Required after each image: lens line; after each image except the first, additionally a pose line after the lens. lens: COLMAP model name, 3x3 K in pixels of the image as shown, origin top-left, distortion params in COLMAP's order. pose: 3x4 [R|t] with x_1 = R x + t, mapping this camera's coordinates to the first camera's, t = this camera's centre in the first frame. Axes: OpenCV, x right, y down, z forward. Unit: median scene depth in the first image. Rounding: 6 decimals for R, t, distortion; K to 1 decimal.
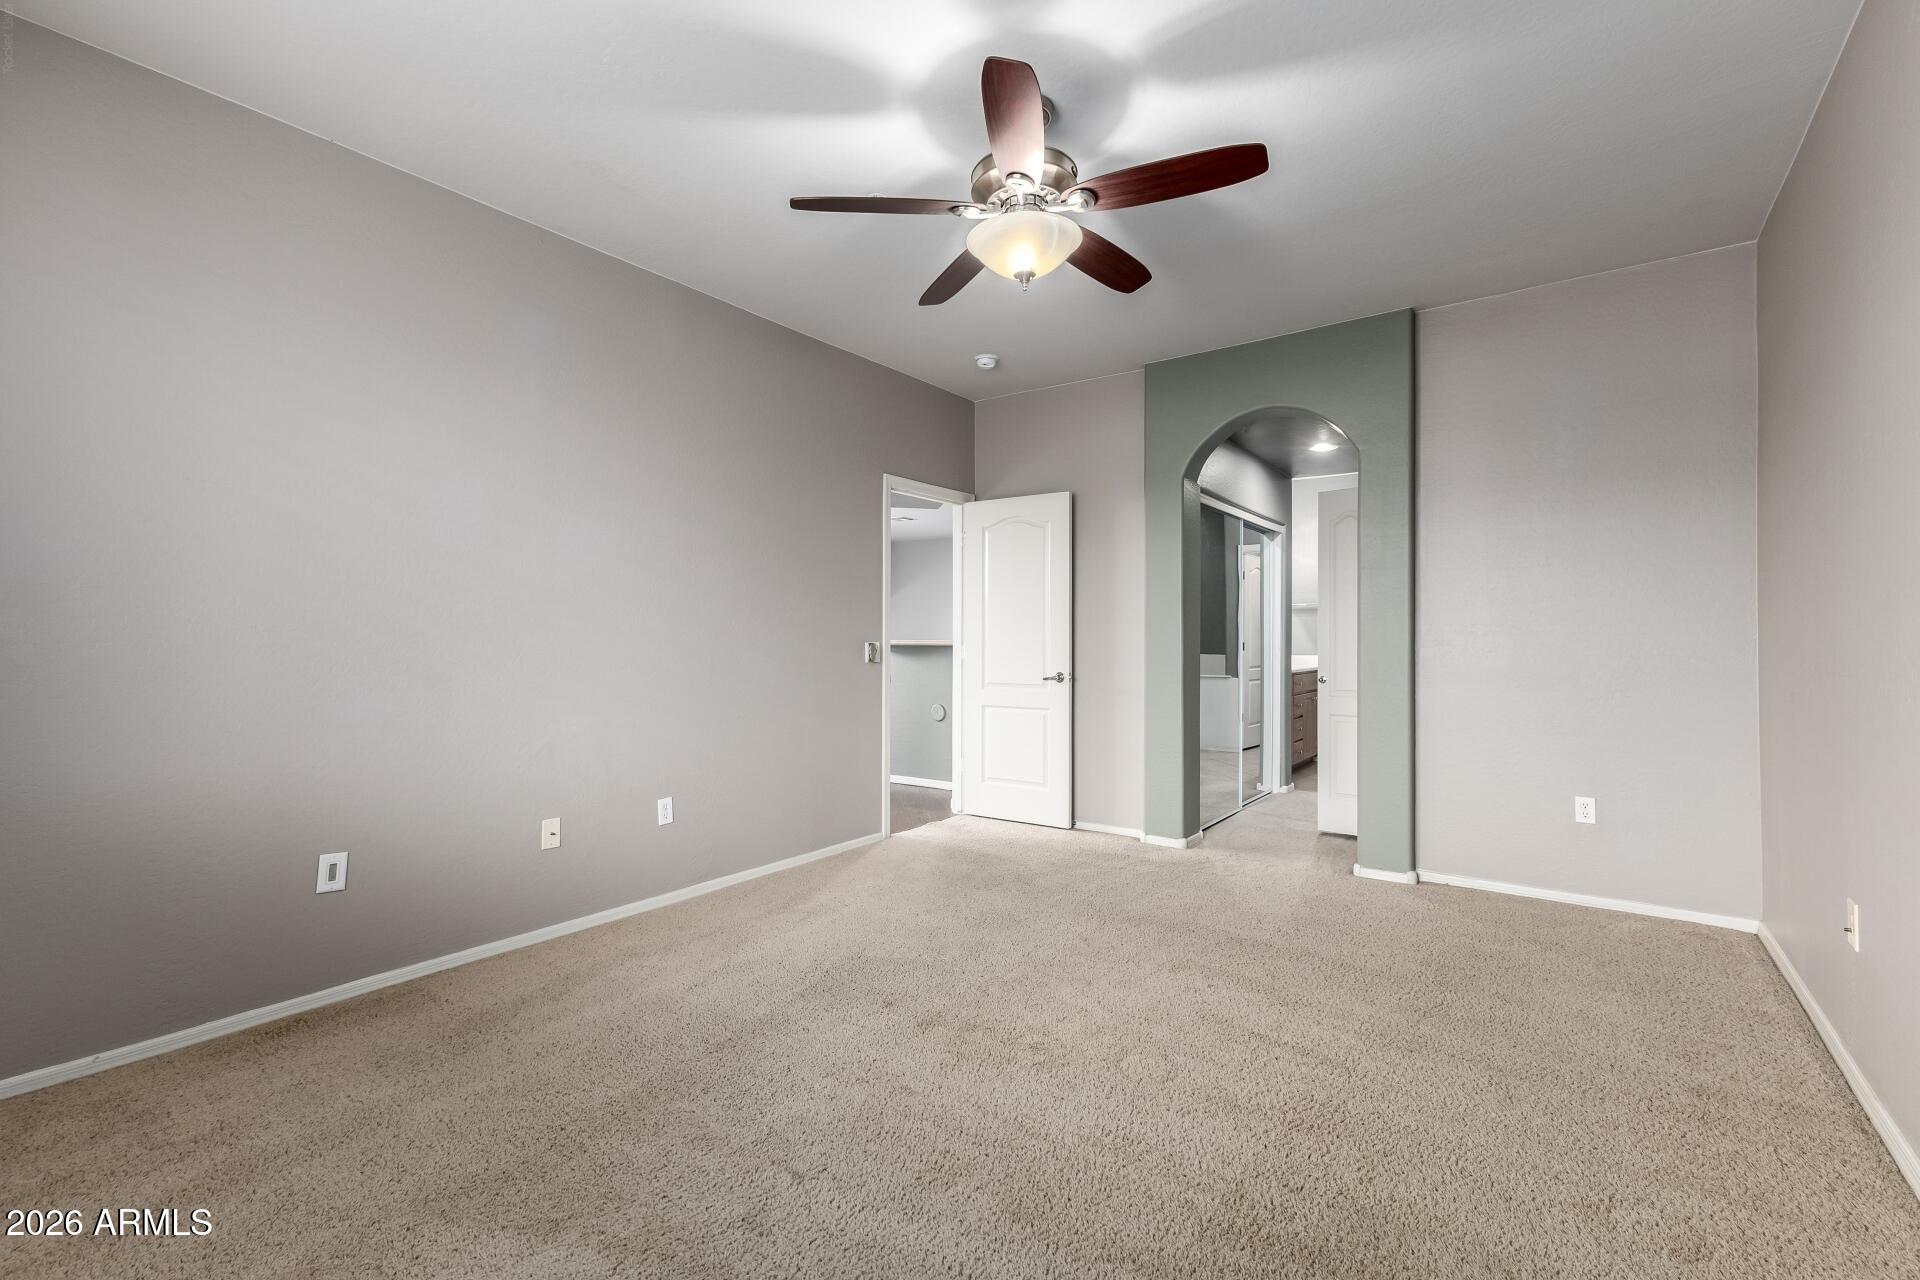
lens RADIAL K [[837.1, 0, 959.2], [0, 837.1, 631.4], [0, 0, 1]] dist [0.002195, -0.000004]
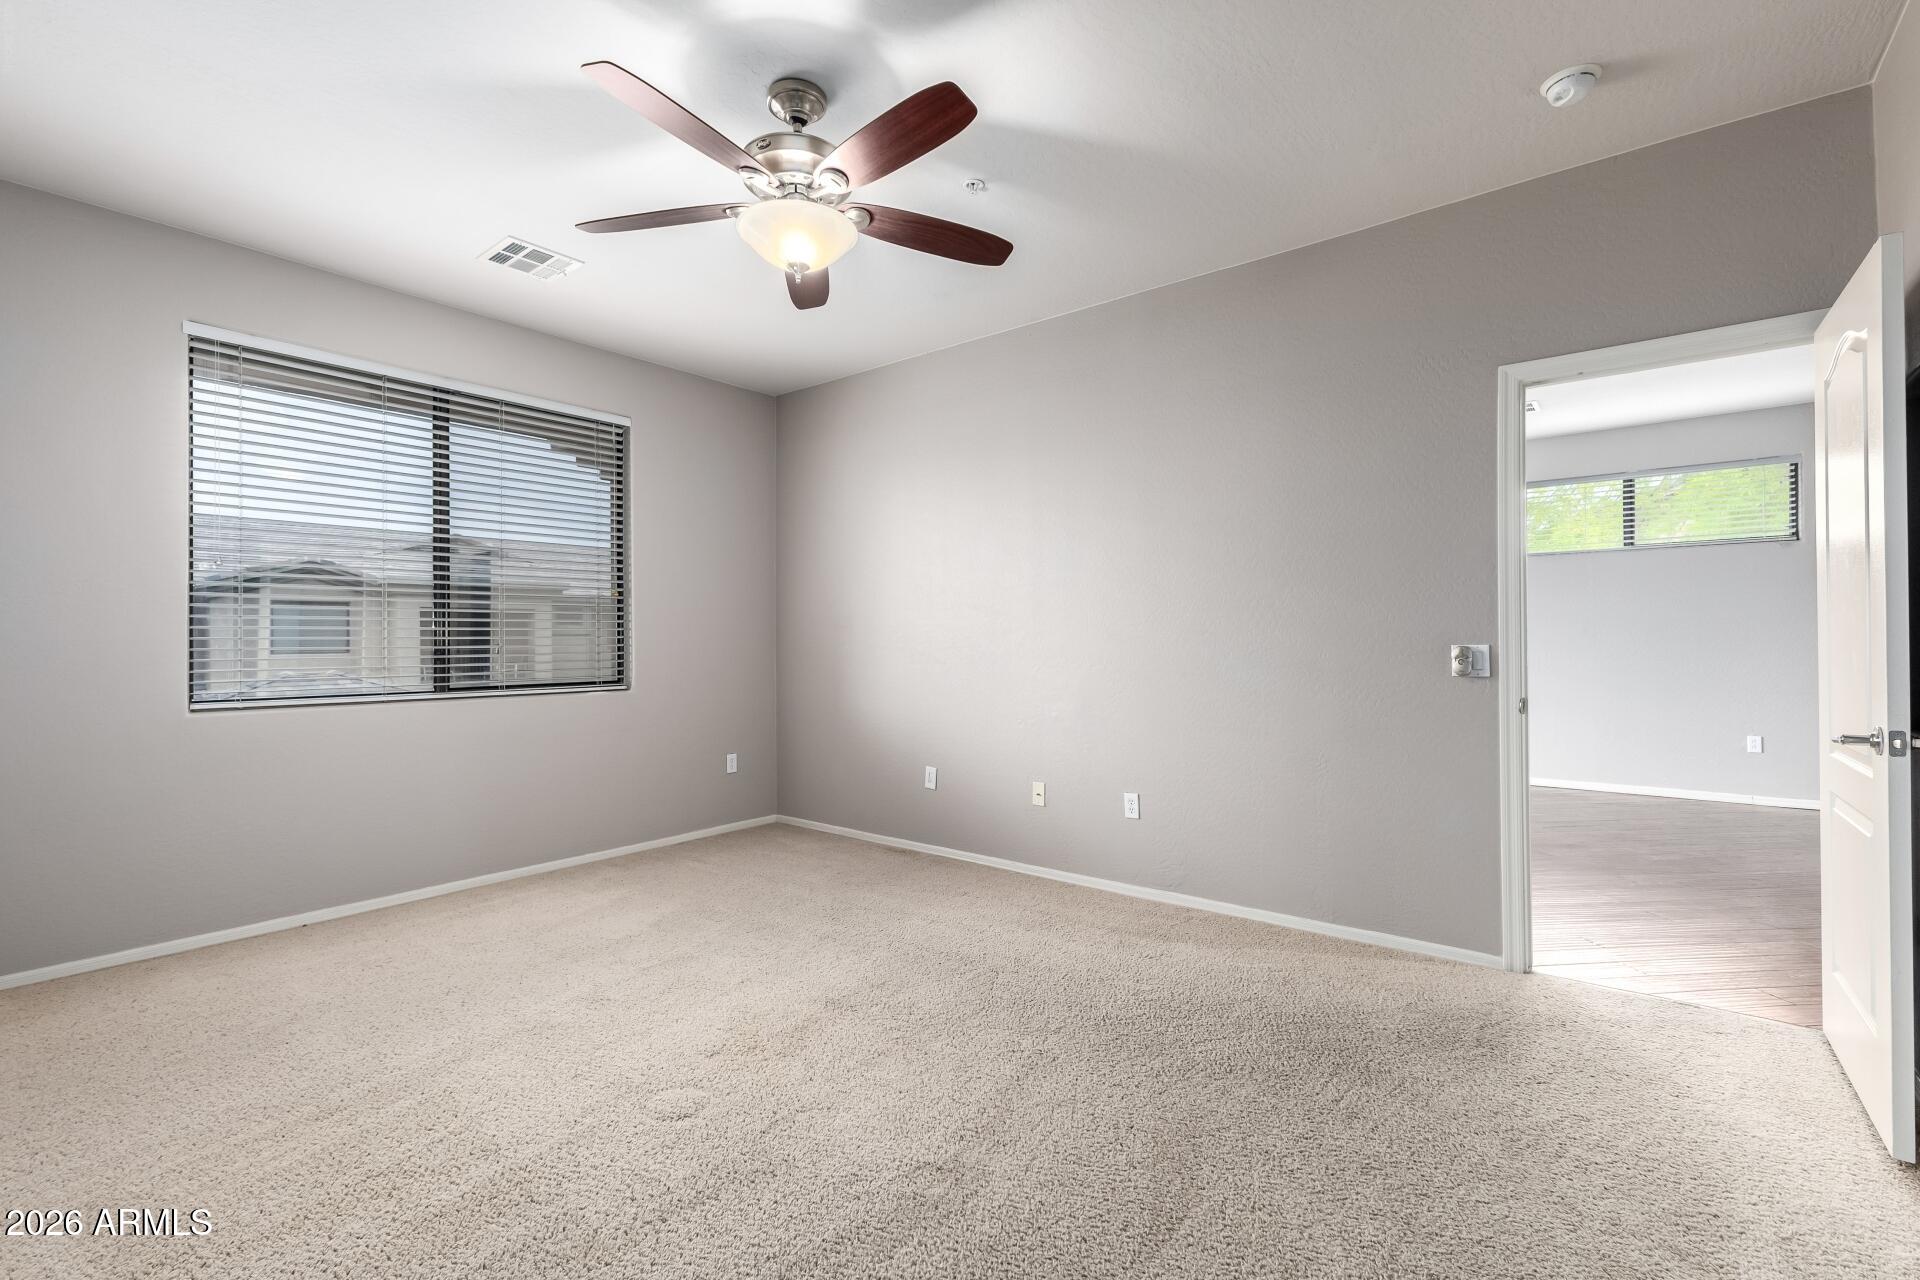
lens RADIAL K [[837.1, 0, 959.2], [0, 837.1, 631.4], [0, 0, 1]] dist [0.002195, -0.000004]
pose [[-0.044532, -0.013803, -0.998913, 0.769166], [0.012325, 0.999821, -0.014365, 0.010732], [0.998932, -0.012951, -0.044354, 0.909819]]
